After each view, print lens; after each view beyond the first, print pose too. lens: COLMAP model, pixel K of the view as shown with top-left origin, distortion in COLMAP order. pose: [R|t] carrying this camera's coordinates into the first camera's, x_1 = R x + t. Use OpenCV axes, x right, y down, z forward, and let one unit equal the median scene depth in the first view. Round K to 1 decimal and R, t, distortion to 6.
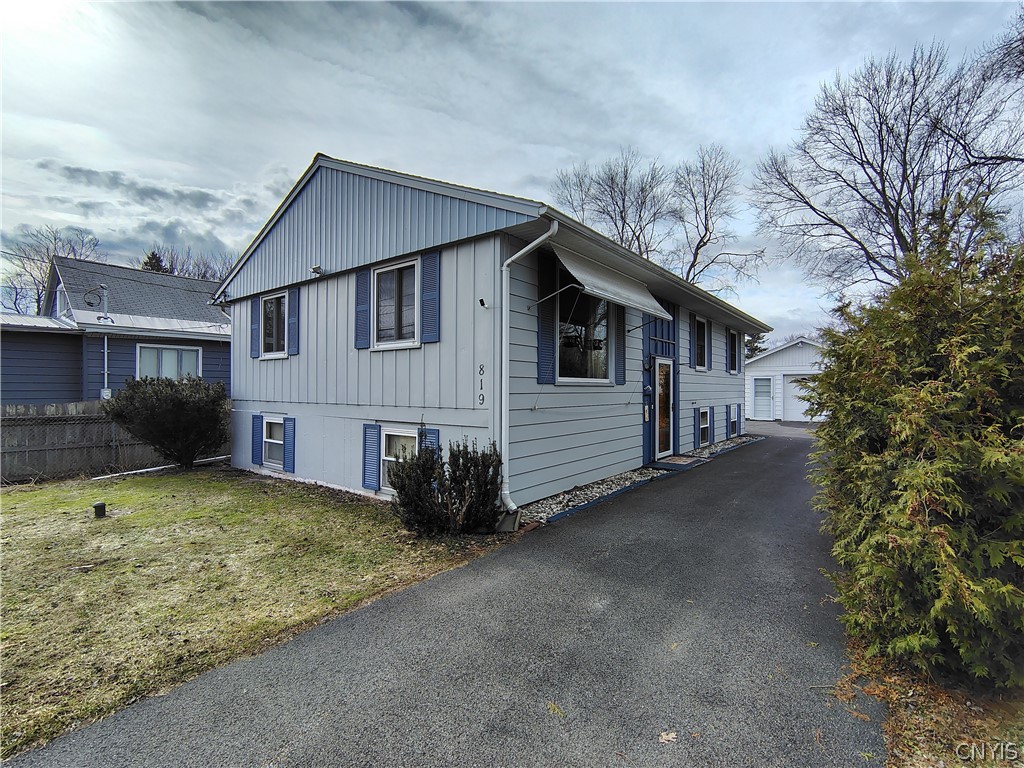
lens RADIAL K [[477.2, 0, 509.6], [0, 477.2, 390.3], [0, 0, 1]] dist [0.000409, 0.002454]
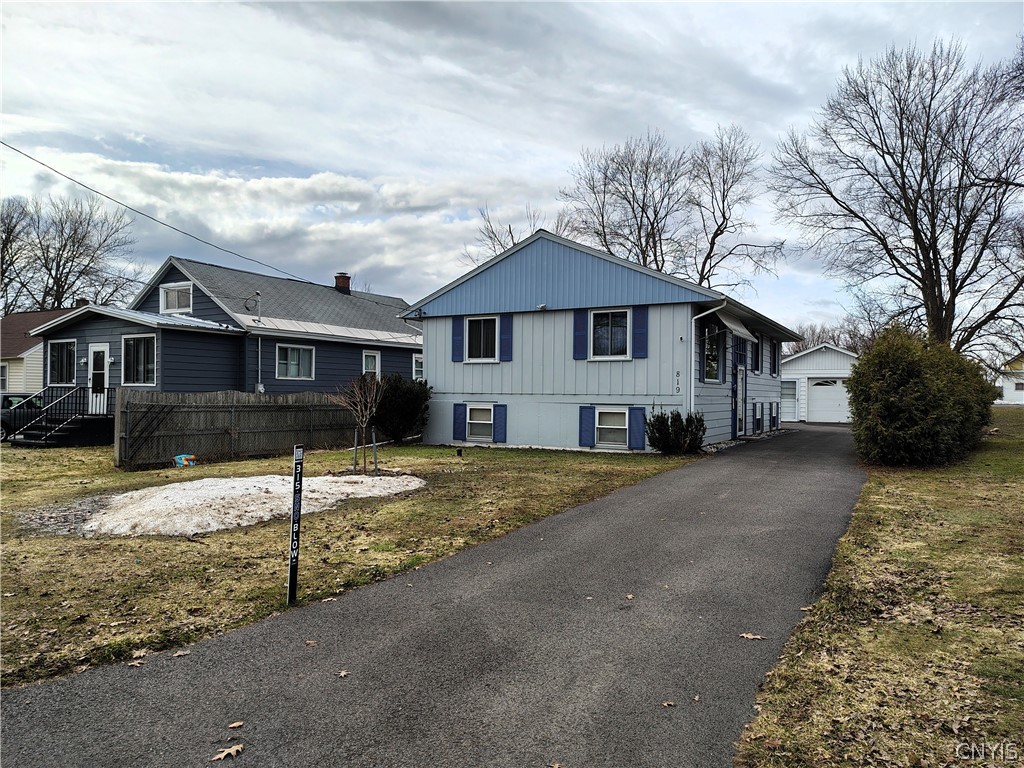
lens RADIAL K [[699.5, 0, 504.1], [0, 699.5, 390.1], [0, 0, 1]] dist [0.052352, -0.017483]
pose [[0.990131, 0.008702, 0.139872, -0.619722], [-0.007764, 0.999944, -0.007253, 0.024539], [-0.139927, 0.006096, 0.990143, -0.901974]]
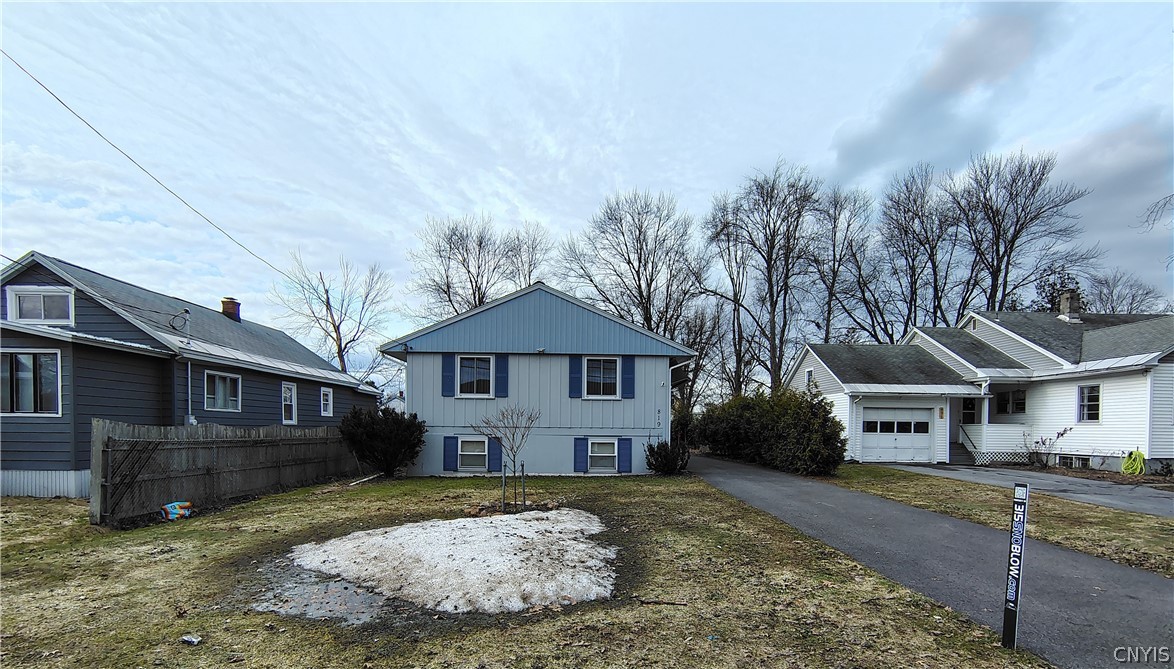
lens RADIAL K [[552.8, 0, 584.9], [0, 552.8, 430.1], [0, 0, 1]] dist [-0.000048, 0.000518]
pose [[0.773210, 0.004615, 0.634133, -1.153205], [-0.006526, 0.999978, 0.000680, 0.026712], [-0.634117, -0.004664, 0.773223, -0.490937]]
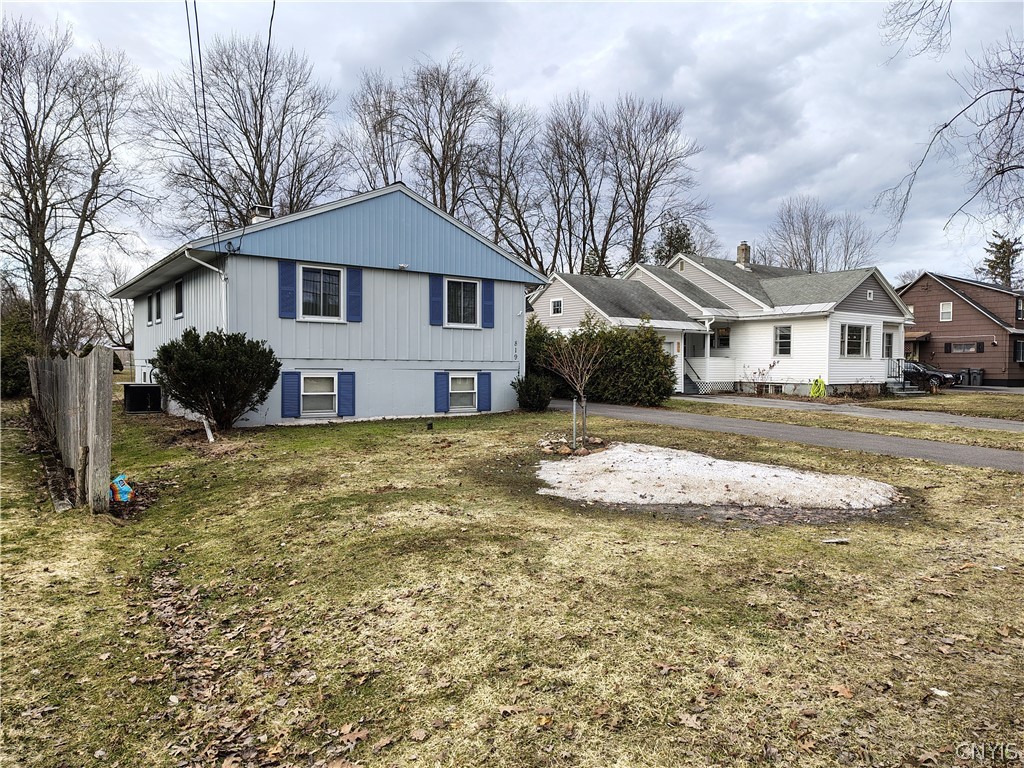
lens RADIAL K [[699.5, 0, 501.8], [0, 699.5, 382.1], [0, 0, 1]] dist [0.052352, -0.017483]
pose [[0.292751, -0.025400, 0.955851, -1.733868], [-0.008150, 0.999545, 0.029057, 0.023052], [-0.956154, -0.016297, 0.292411, 0.070732]]
